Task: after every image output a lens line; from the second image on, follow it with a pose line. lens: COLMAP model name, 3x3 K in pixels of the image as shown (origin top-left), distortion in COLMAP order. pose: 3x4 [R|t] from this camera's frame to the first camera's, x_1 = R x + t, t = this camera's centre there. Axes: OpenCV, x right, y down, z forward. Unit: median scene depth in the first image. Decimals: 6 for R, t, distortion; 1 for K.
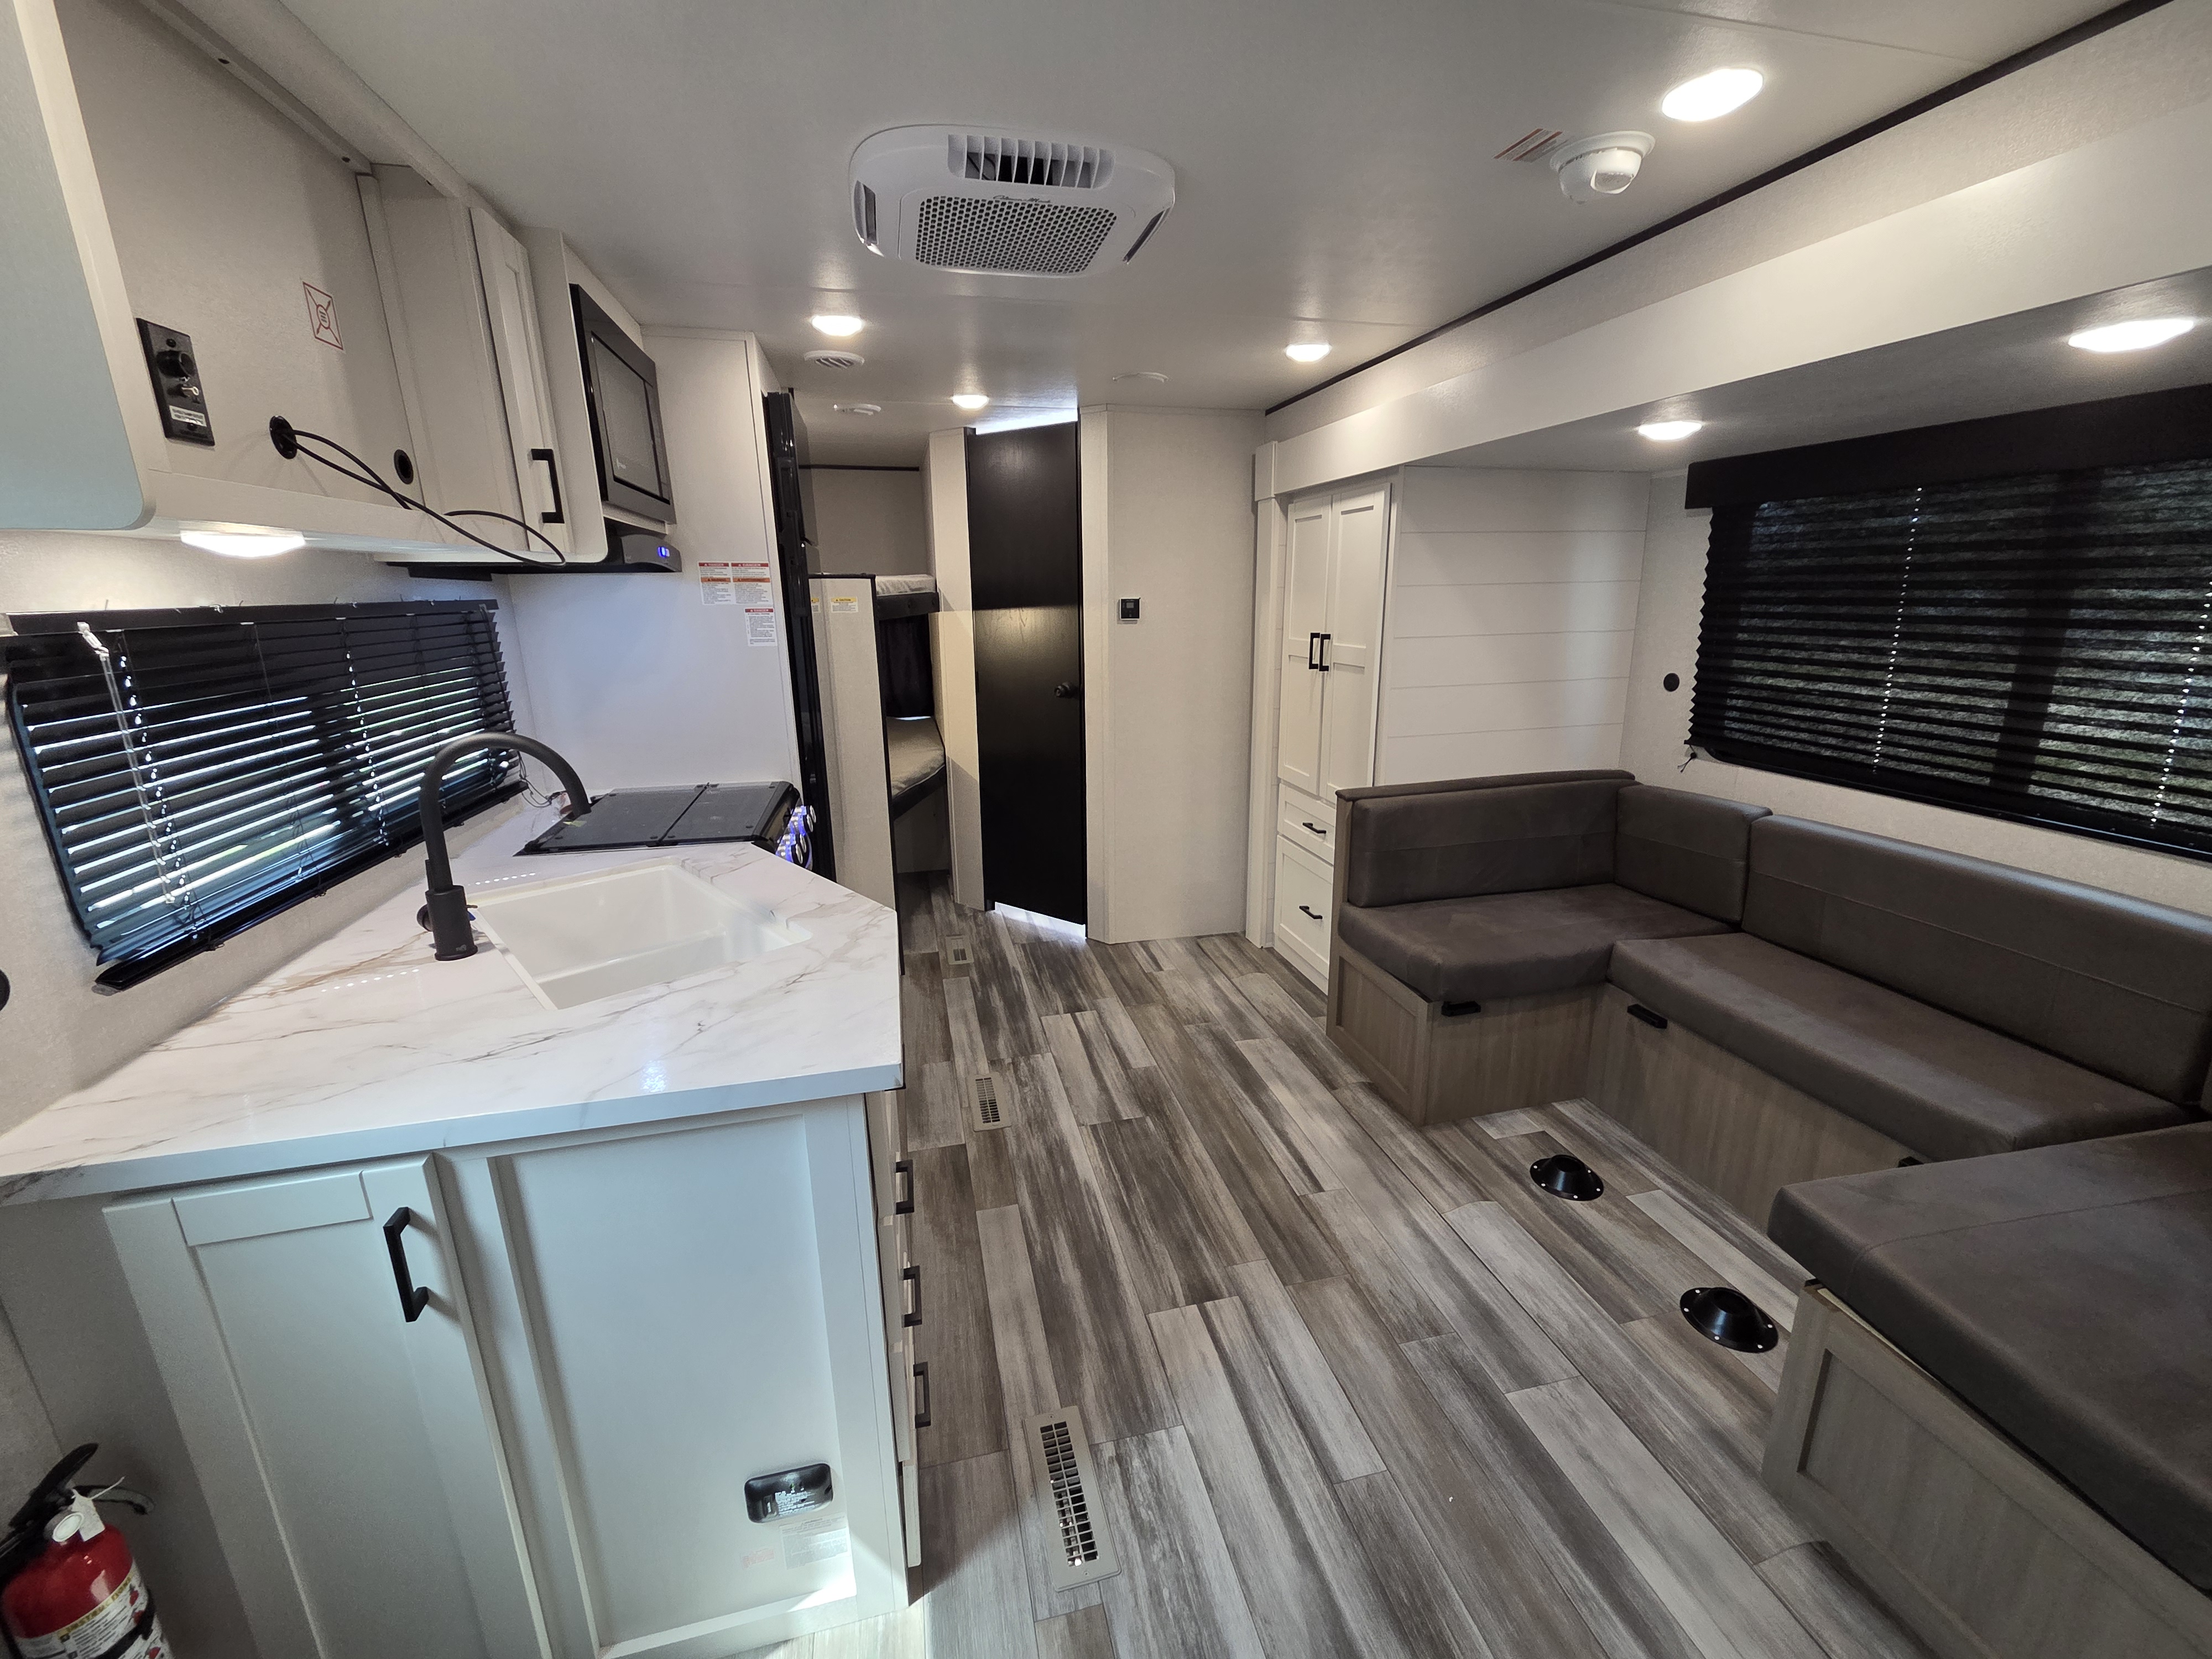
lens RADIAL K [[883.4, 0, 1109.3], [0, 883.4, 822.8], [0, 0, 1]] dist [0.000493, -0.000121]
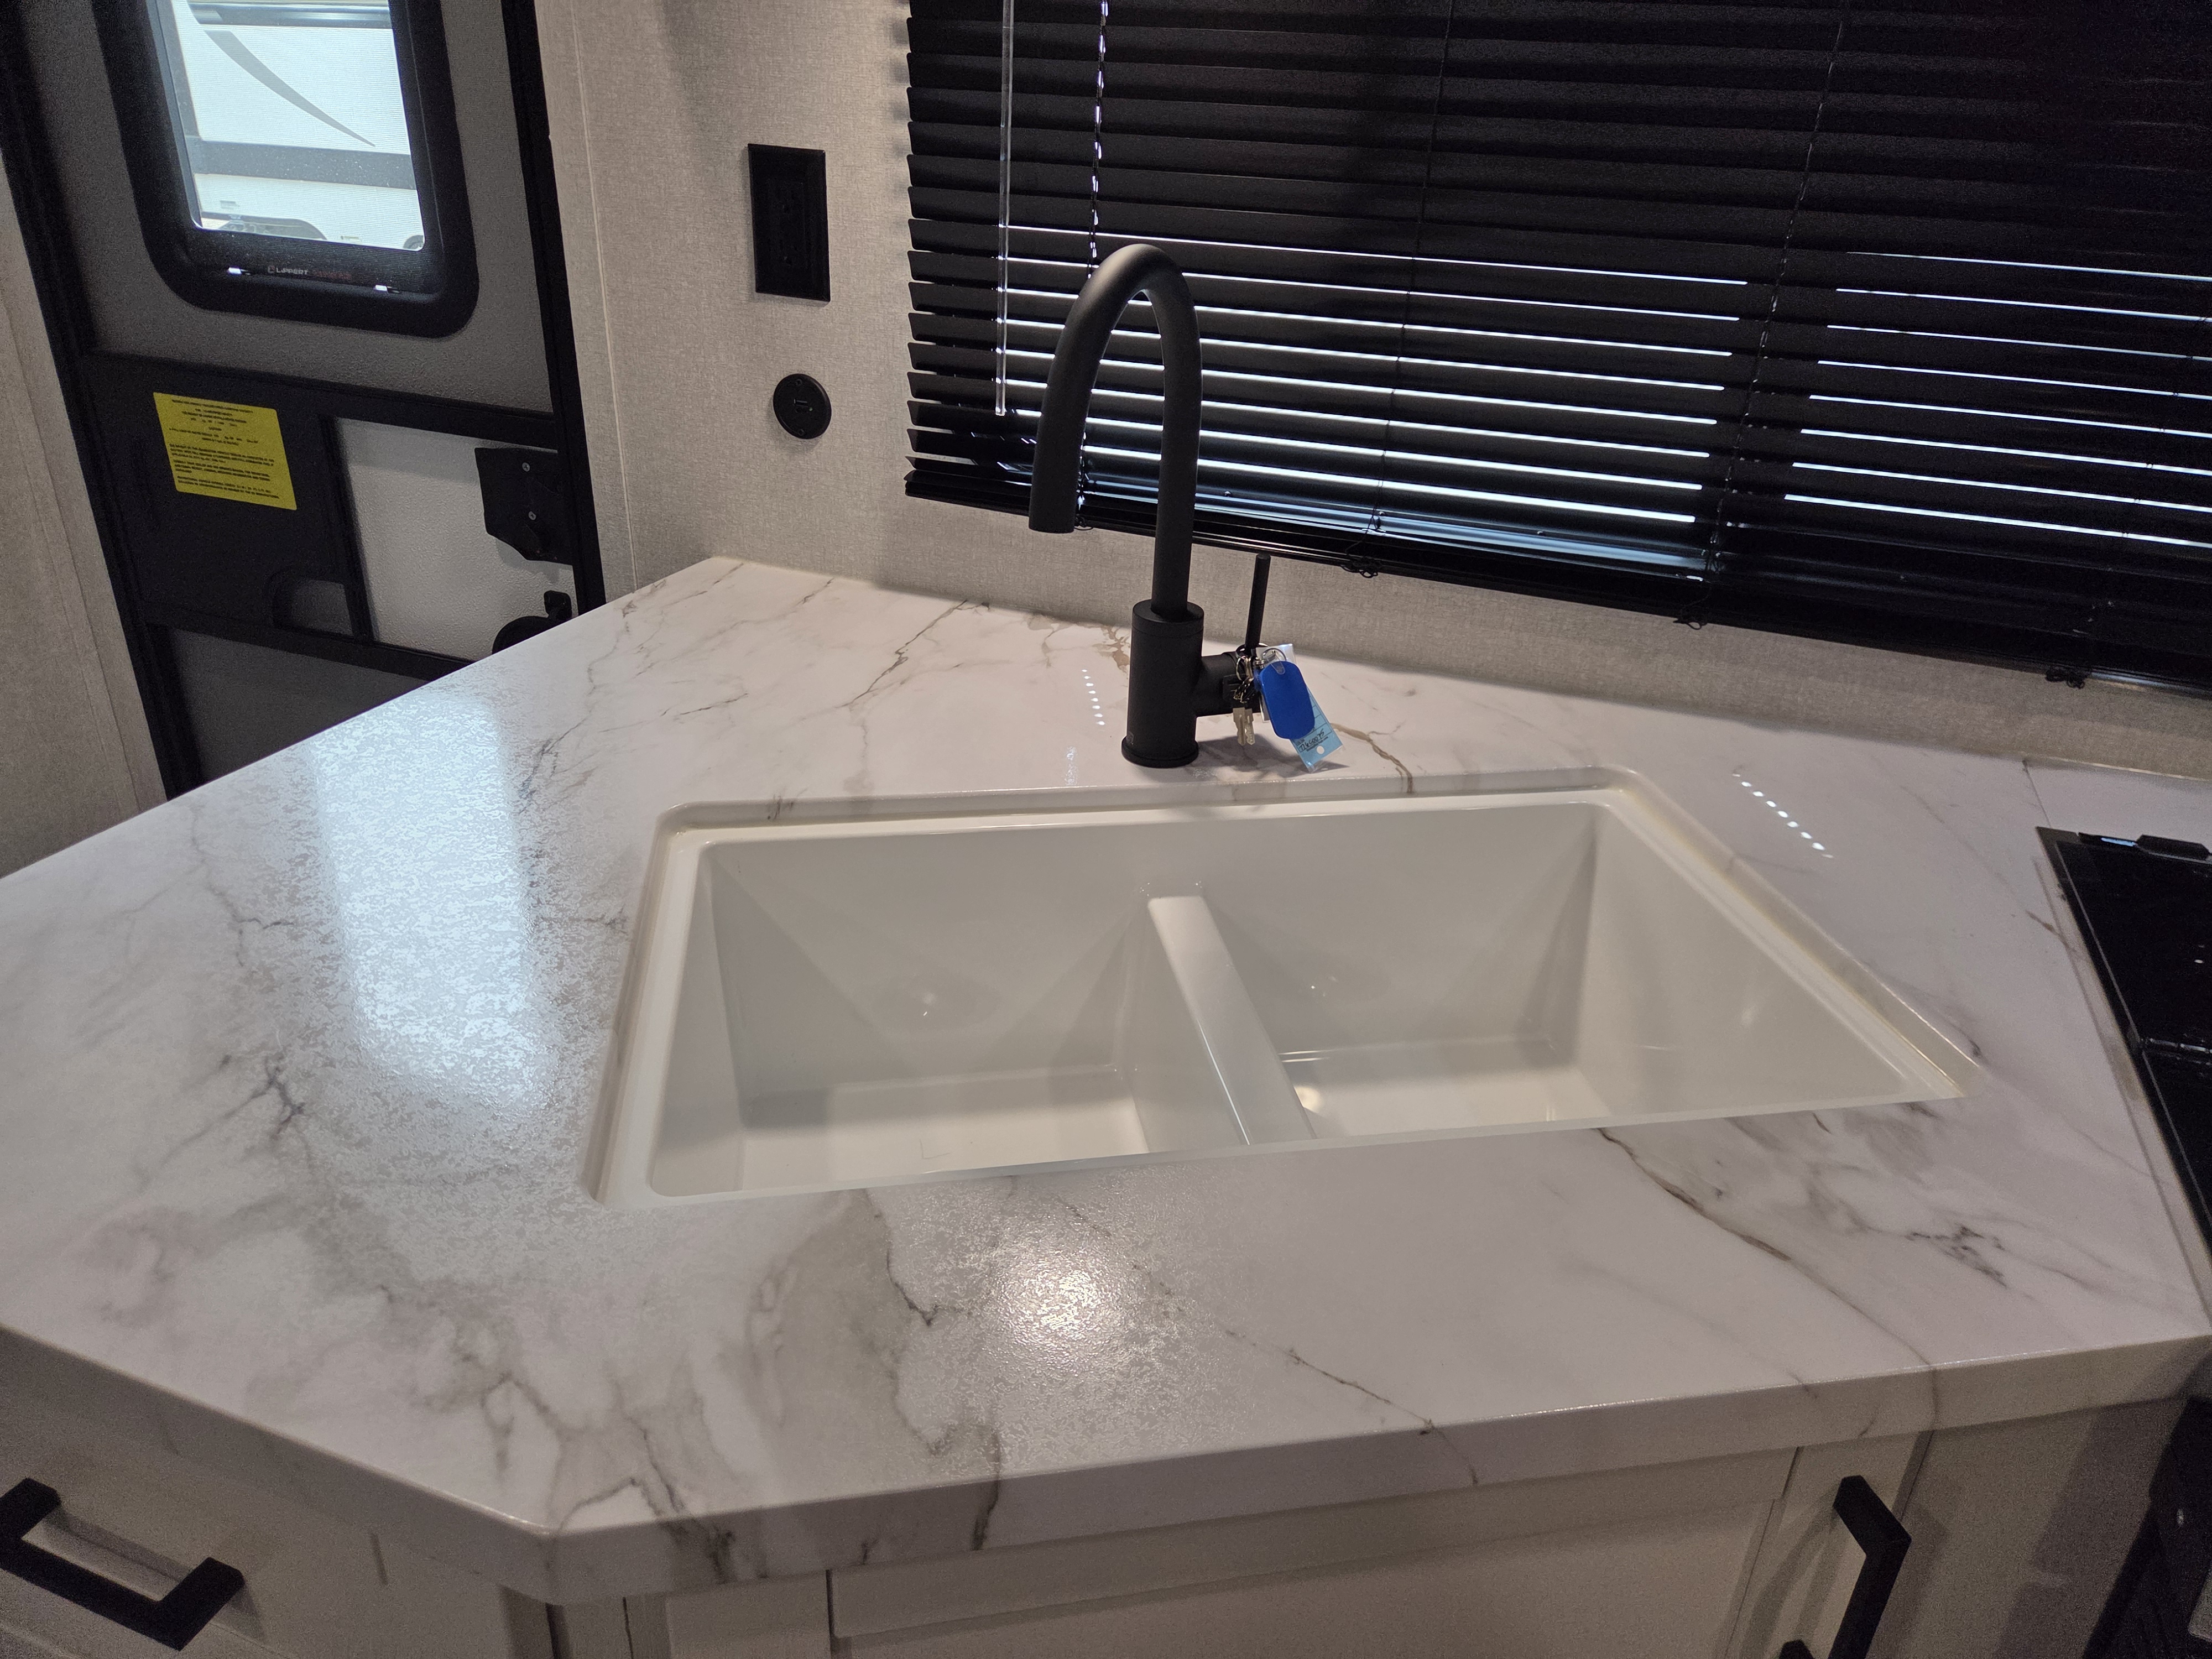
lens RADIAL K [[1515.6, 0, 1114.7], [0, 1515.6, 834.6], [0, 0, 1]] dist [0.027112, 0.001860]
pose [[-0.554232, 0.357956, -0.751462, -0.115789], [-0.246873, 0.791492, 0.559102, -0.197208], [0.794909, 0.495387, -0.350301, 1.053003]]
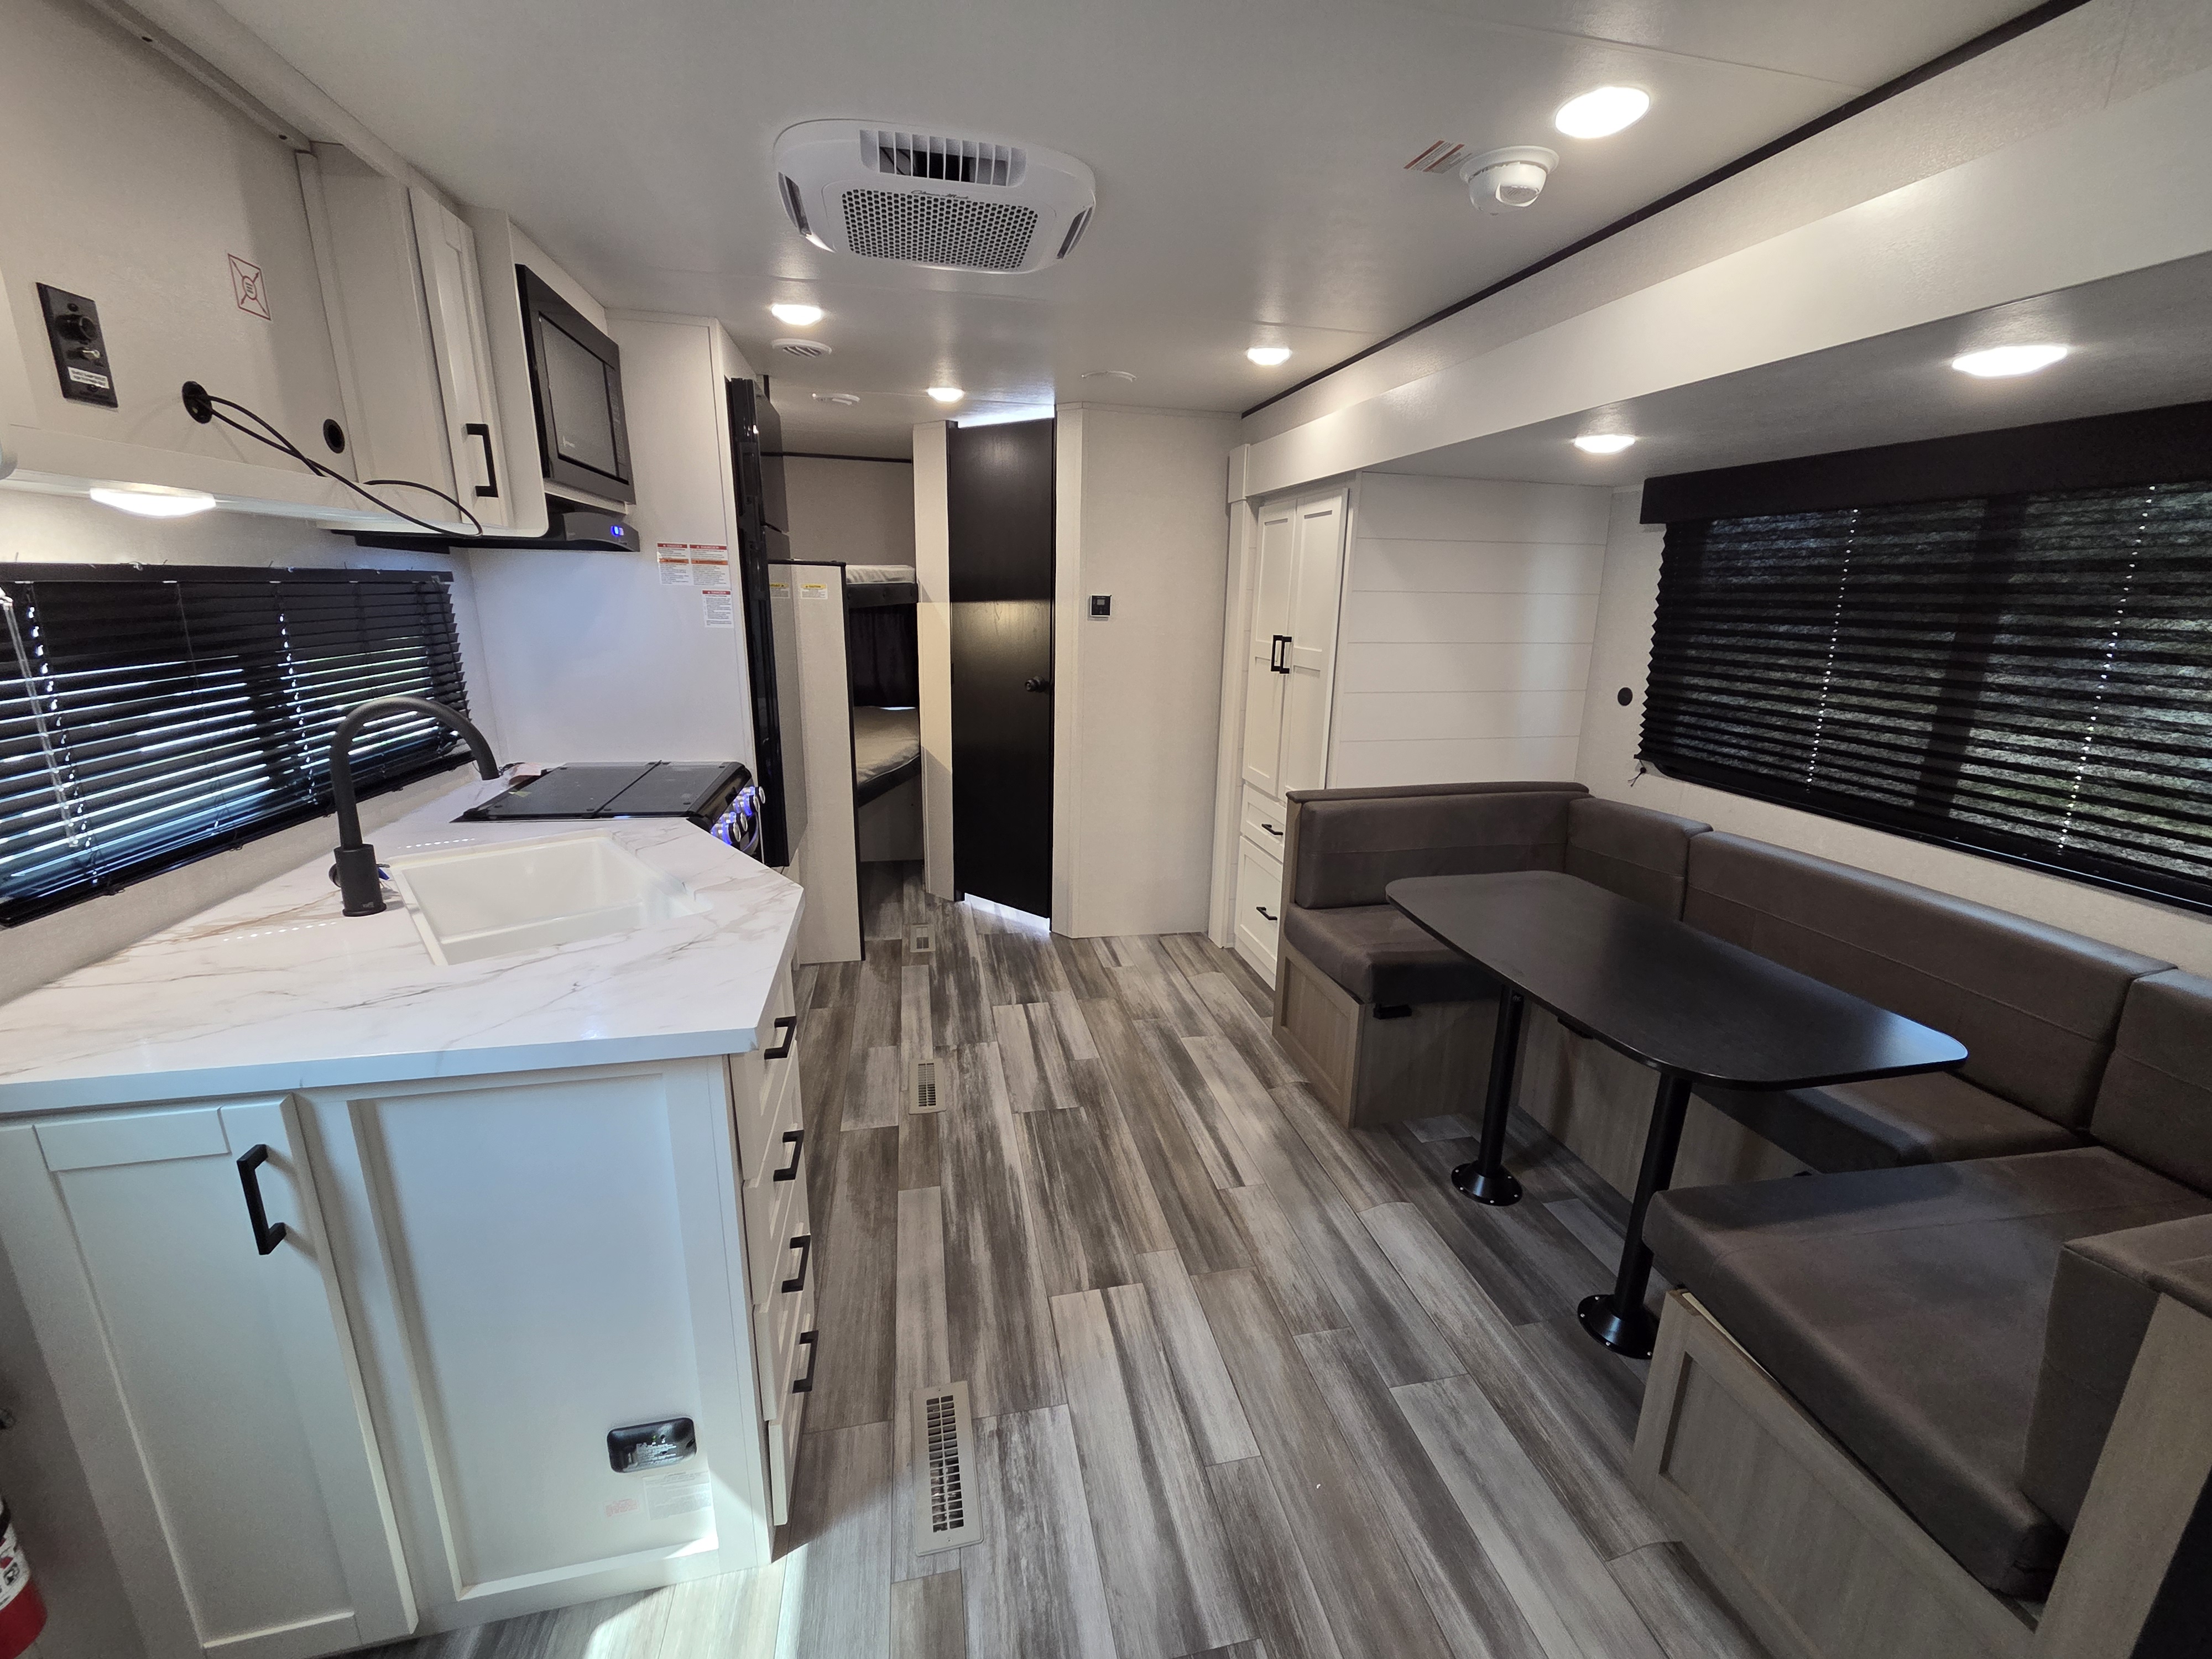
lens RADIAL K [[883.4, 0, 1102.3], [0, 883.4, 822.2], [0, 0, 1]] dist [0.000493, -0.000121]
pose [[0.999244, 0.037394, -0.010632, 0.104552], [-0.037402, 0.999300, -0.000504, 0.011180], [0.010606, 0.000901, 0.999943, -0.016386]]
